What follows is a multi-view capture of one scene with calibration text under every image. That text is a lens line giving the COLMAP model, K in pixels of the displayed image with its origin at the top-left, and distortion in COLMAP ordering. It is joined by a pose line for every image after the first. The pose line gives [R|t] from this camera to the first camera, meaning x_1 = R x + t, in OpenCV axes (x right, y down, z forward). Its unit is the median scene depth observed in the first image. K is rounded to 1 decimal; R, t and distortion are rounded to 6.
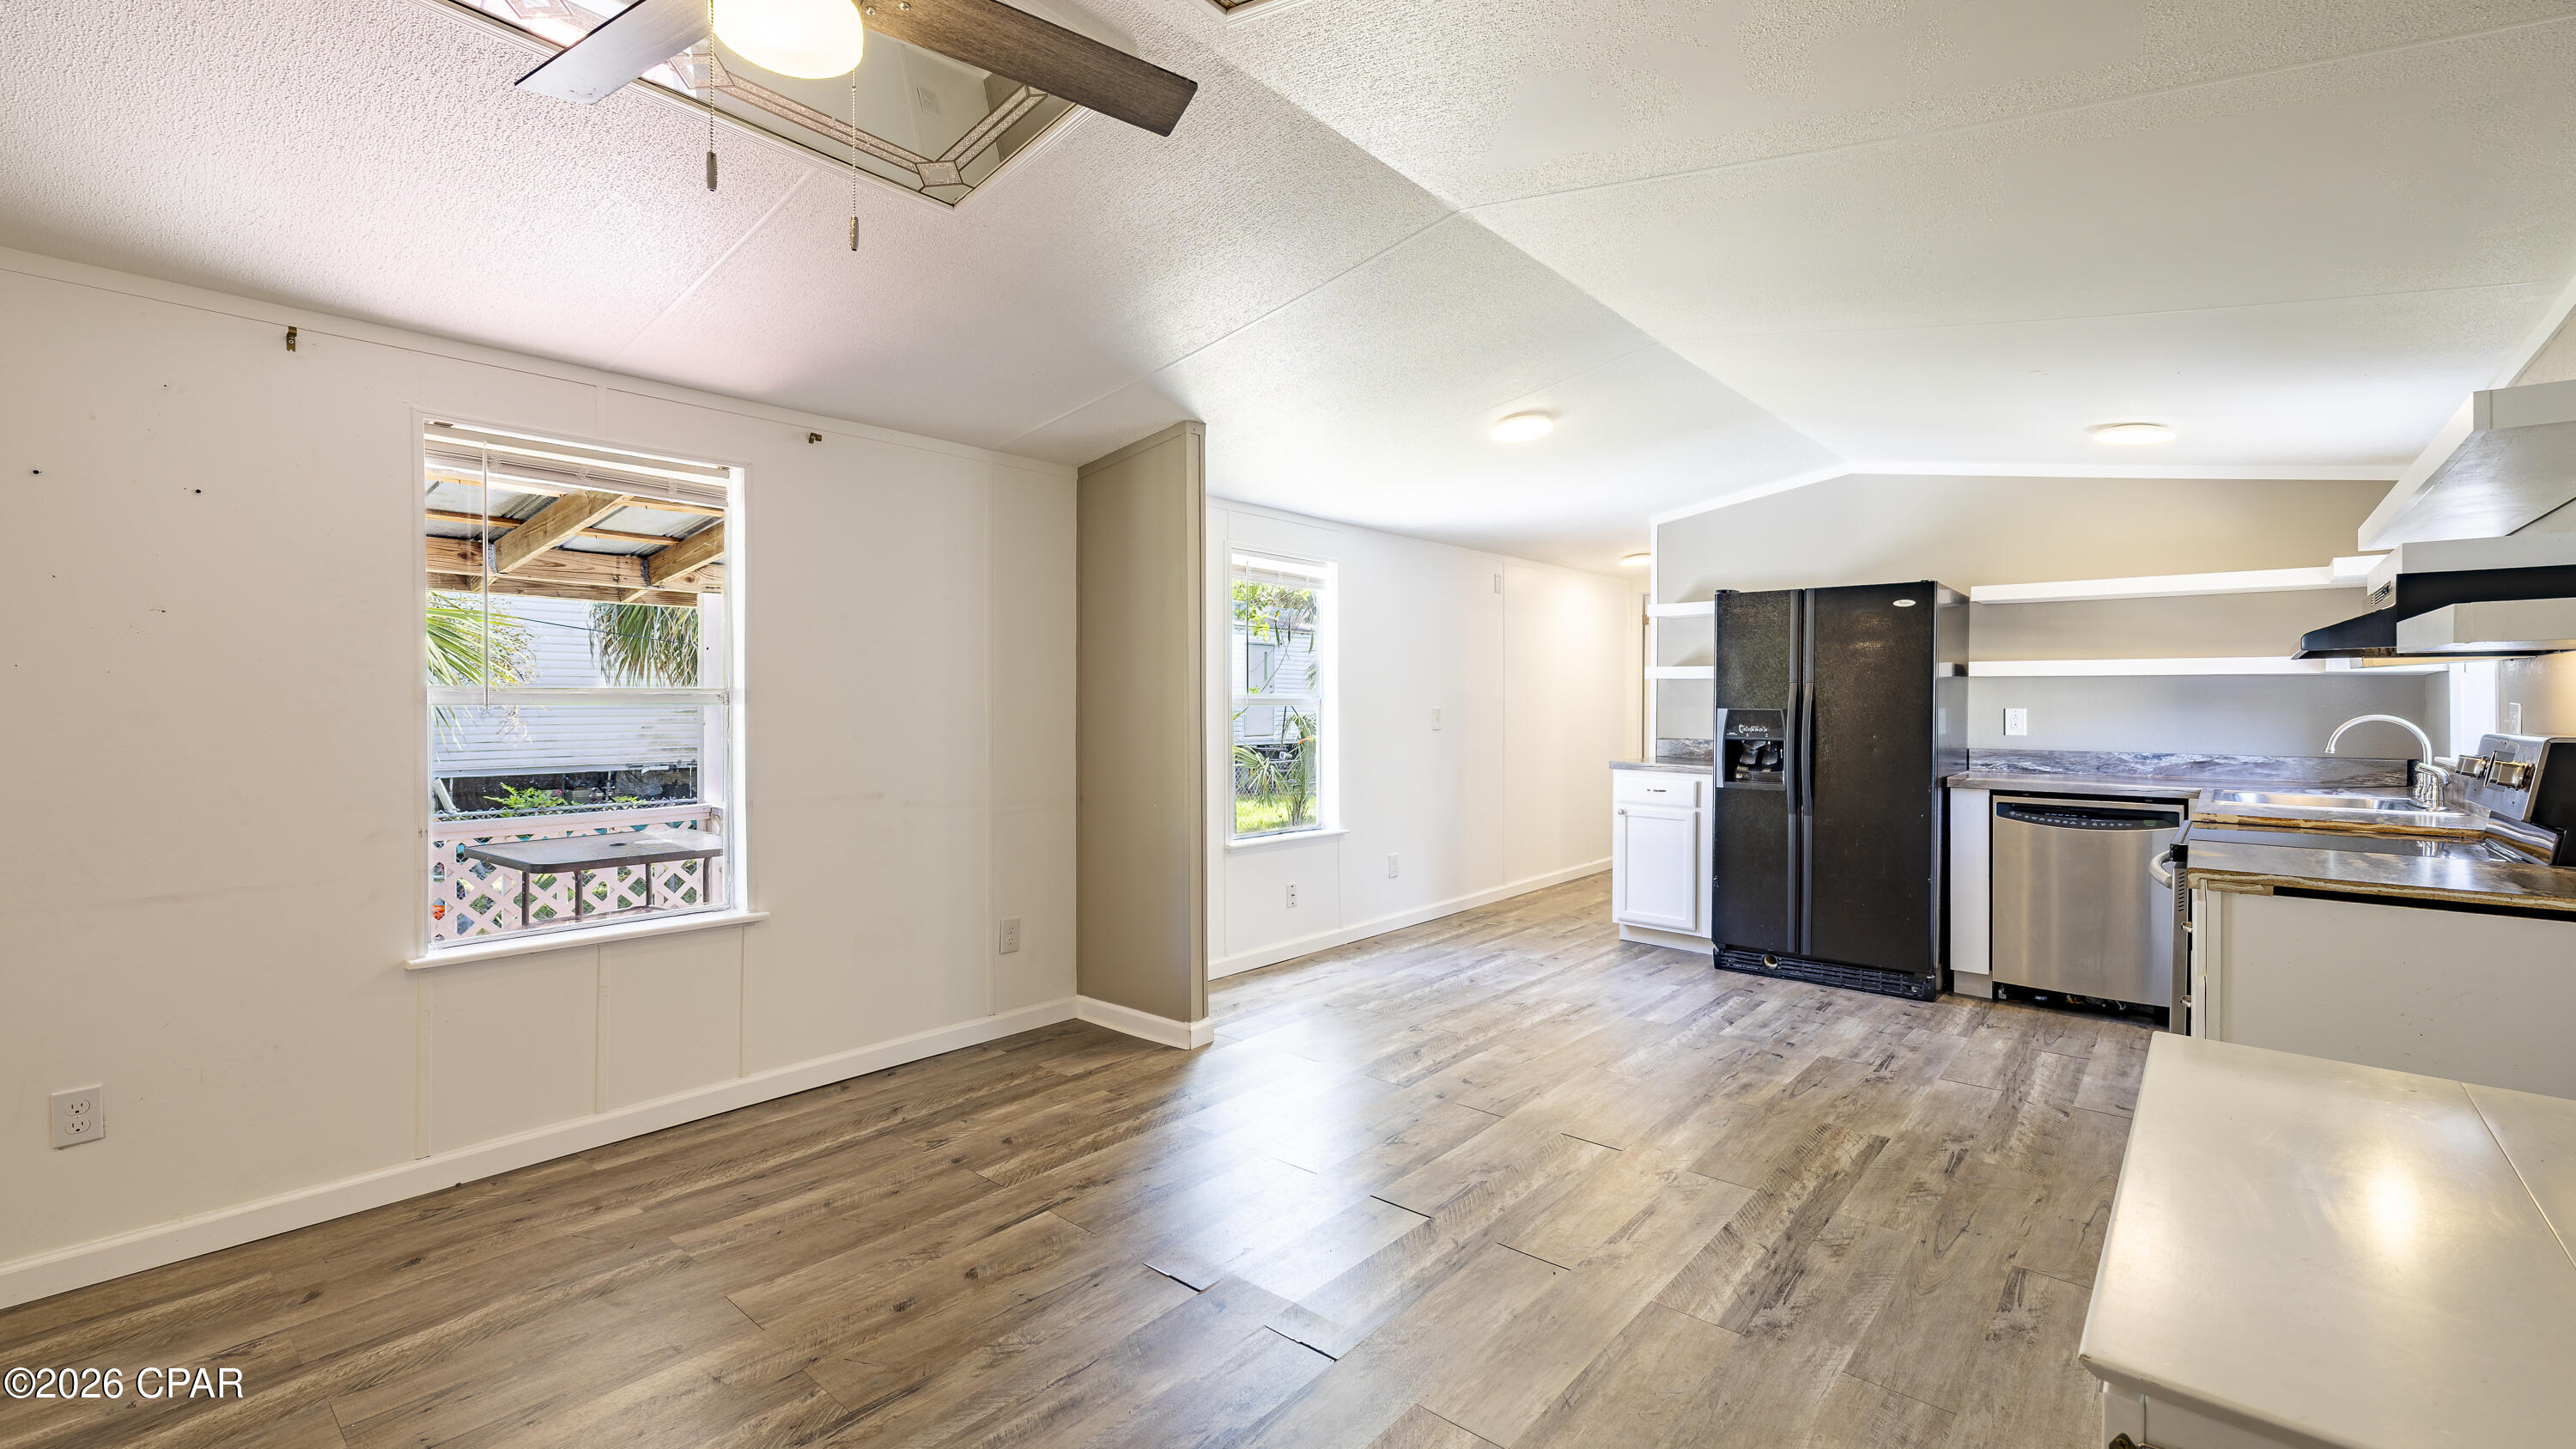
lens RADIAL K [[1074.3, 0, 1312.9], [0, 1074.3, 706.5], [0, 0, 1]] dist [0.005521, 0.000649]
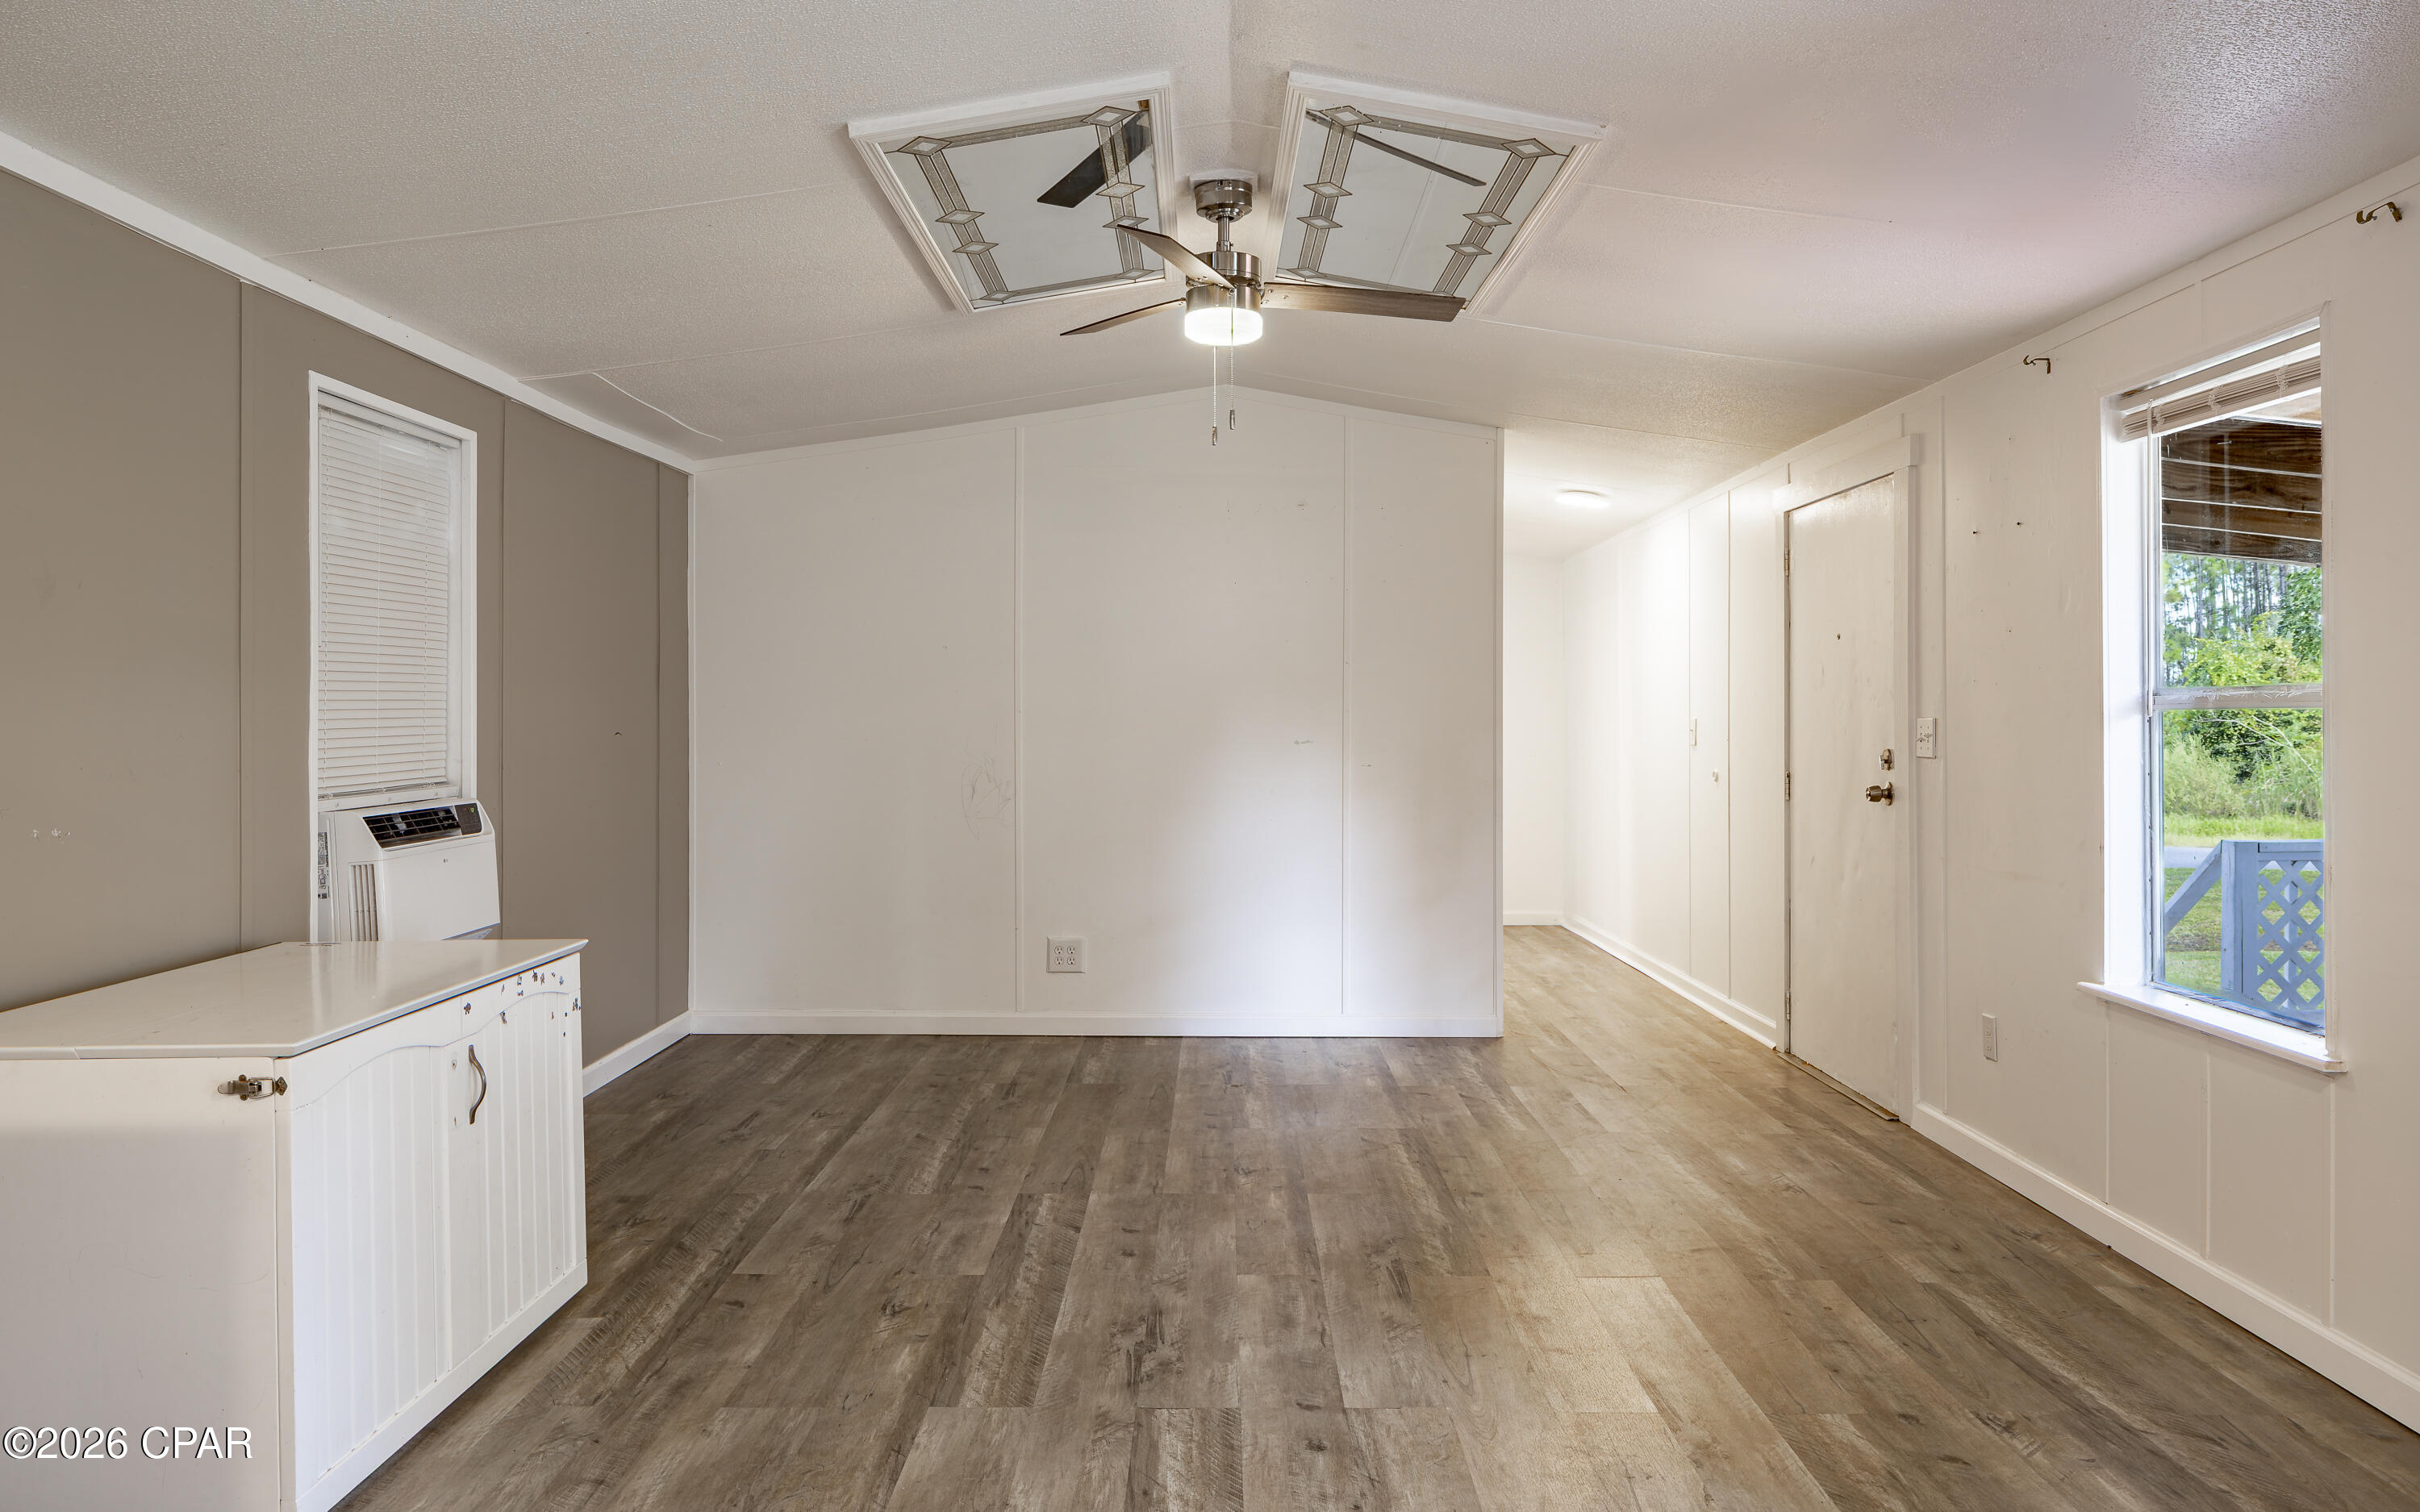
lens RADIAL K [[1647.9, 0, 1210.0], [0, 1647.9, 739.3], [0, 0, 1]] dist [0.012895, -0.002639]
pose [[-0.771402, 0.008706, -0.636288, 0.441321], [-0.000550, 0.999897, 0.014348, 0.002993], [0.636348, 0.011418, -0.771318, 1.073133]]
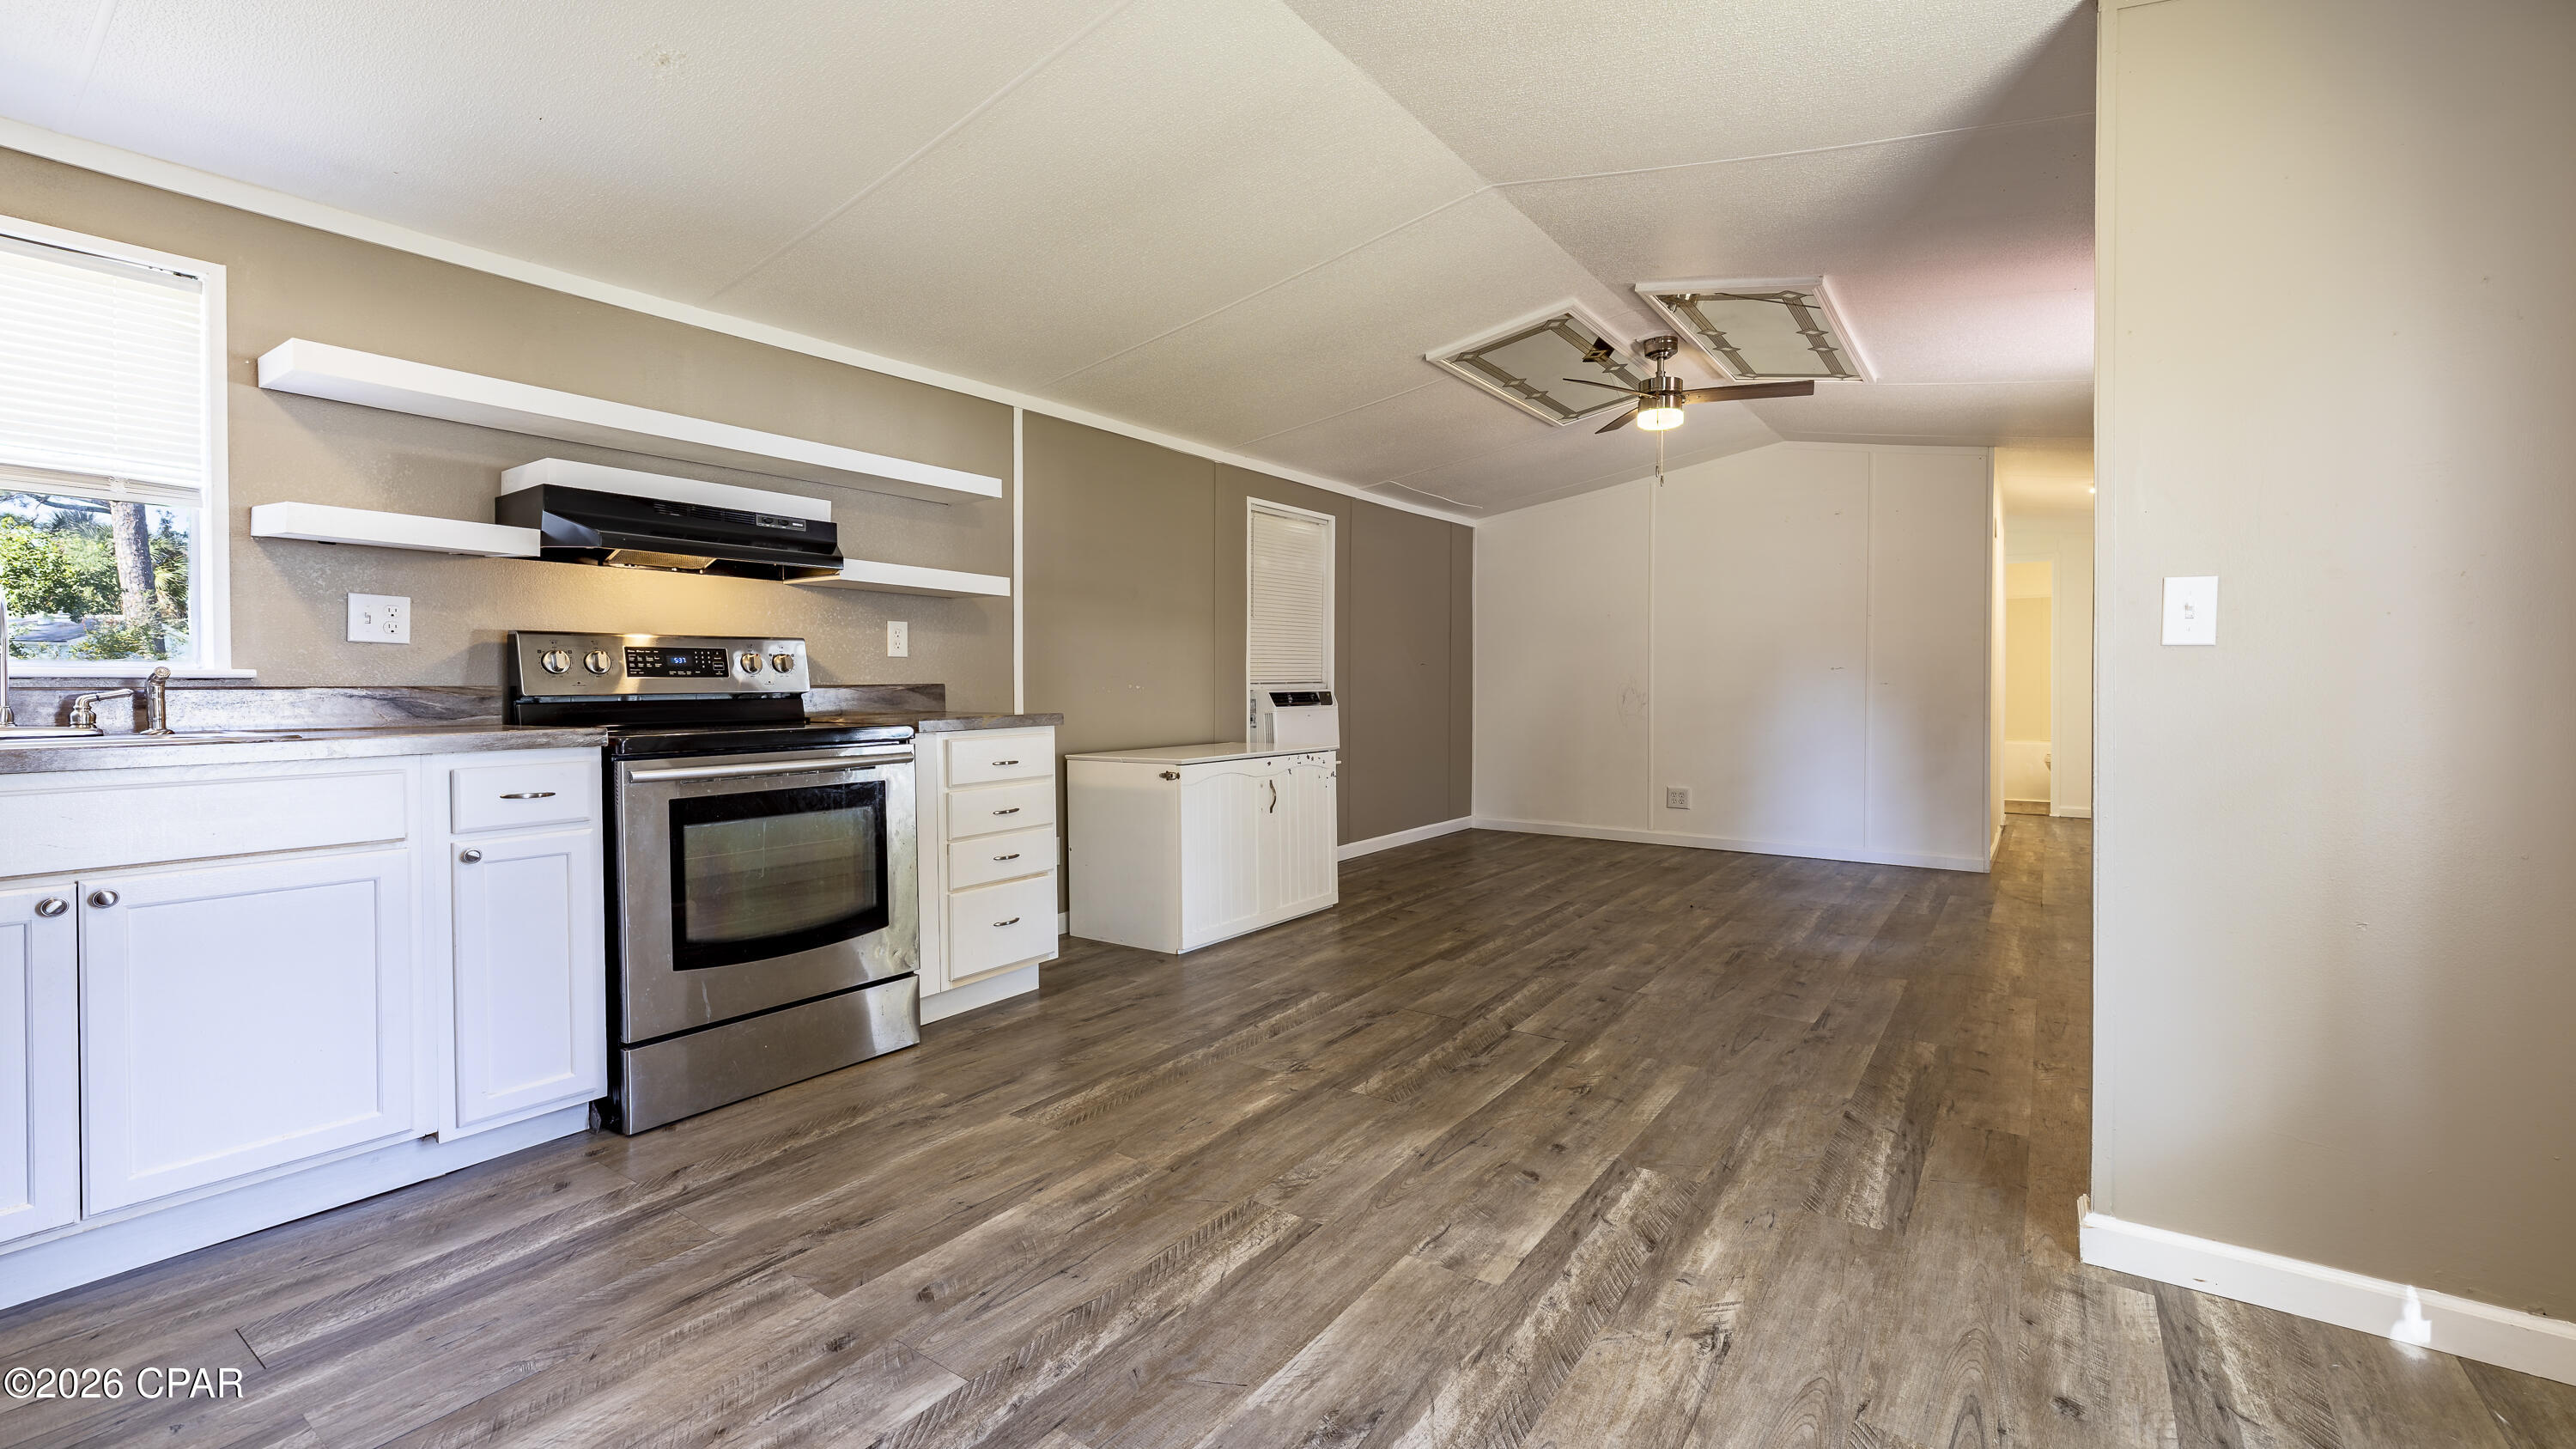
lens RADIAL K [[1074.3, 0, 1295.5], [0, 1074.3, 702.4], [0, 0, 1]] dist [0.005521, 0.000649]
pose [[-0.996658, 0.000448, -0.081687, 0.292738], [-0.000997, 0.999844, 0.017652, 0.049986], [0.081682, 0.017674, -0.996502, 1.415664]]
